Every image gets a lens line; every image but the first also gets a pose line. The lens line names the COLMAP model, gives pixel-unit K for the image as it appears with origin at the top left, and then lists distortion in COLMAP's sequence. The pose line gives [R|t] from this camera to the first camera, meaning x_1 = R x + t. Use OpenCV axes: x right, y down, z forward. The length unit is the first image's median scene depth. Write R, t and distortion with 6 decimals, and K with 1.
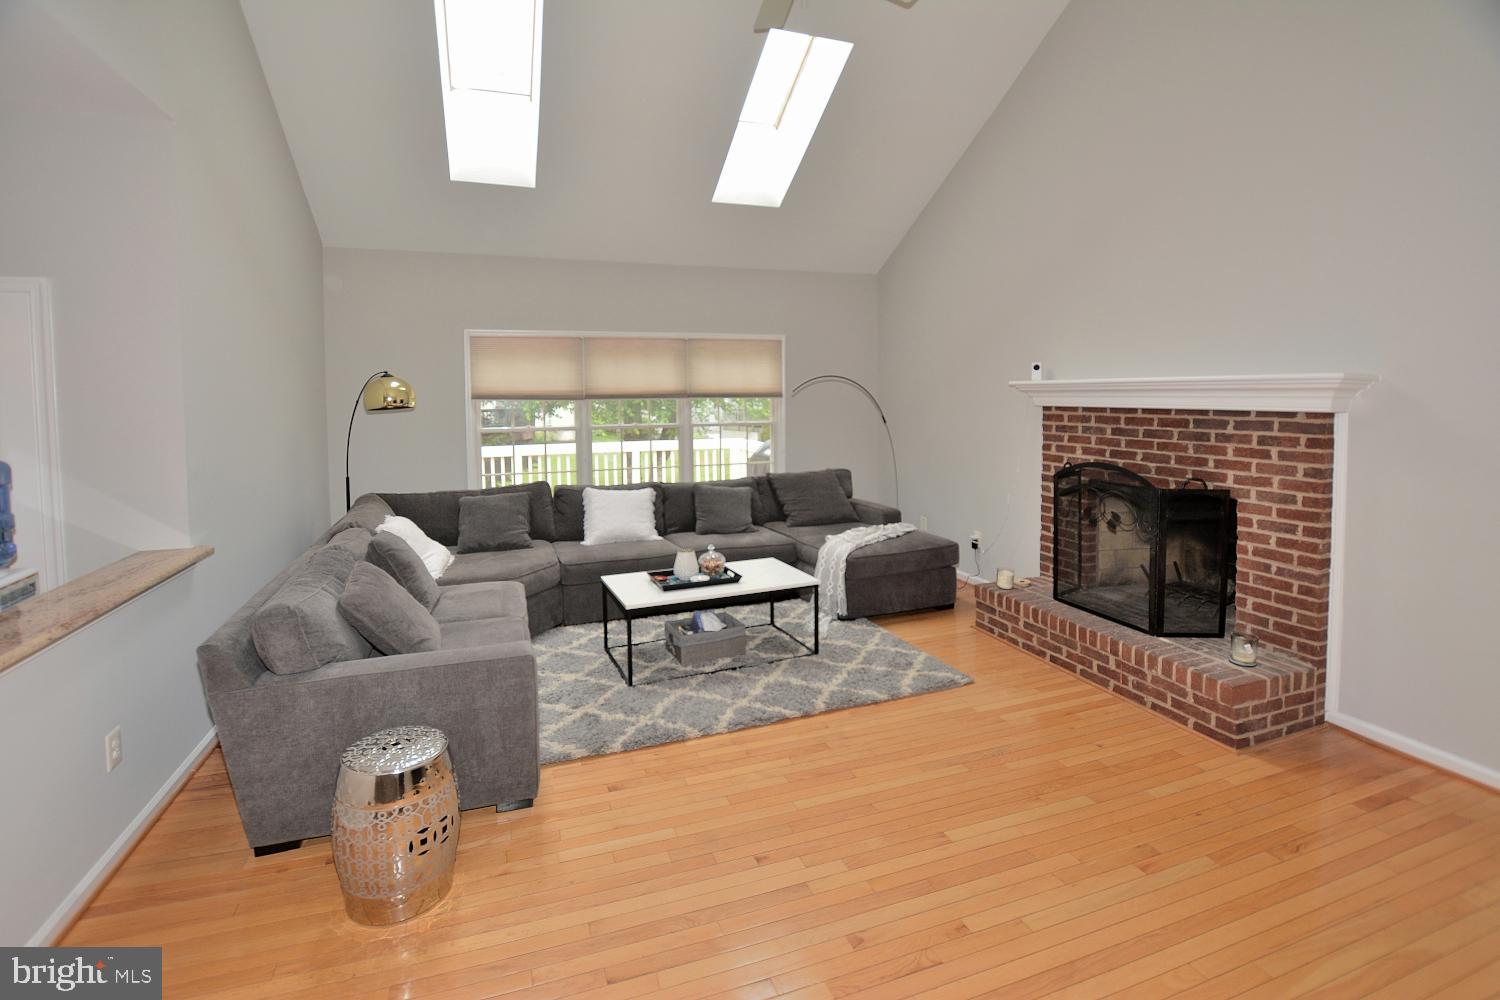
lens RADIAL K [[675.8, 0, 695.6], [0, 675.8, 421.9], [0, 0, 1]] dist [-0.014162, -0.000619]
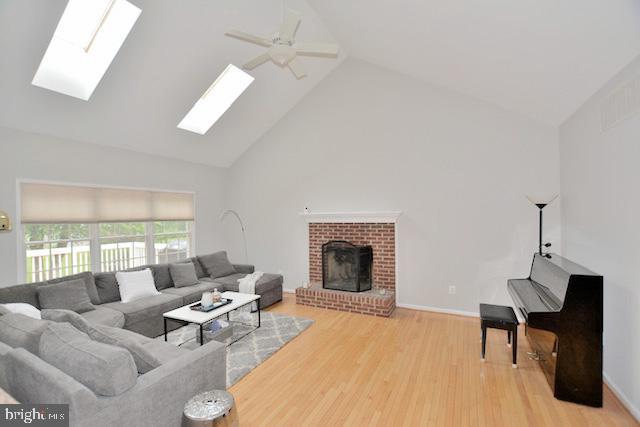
lens RADIAL K [[296.3, 0, 320.0], [0, 296.3, 213.5], [0, 0, 1]] dist [-0.001430, -0.000095]
pose [[0.720198, 0.006140, 0.693741, -0.396516], [0.035874, 0.998294, -0.046077, -0.002528], [-0.692840, 0.058072, 0.718749, 0.067189]]
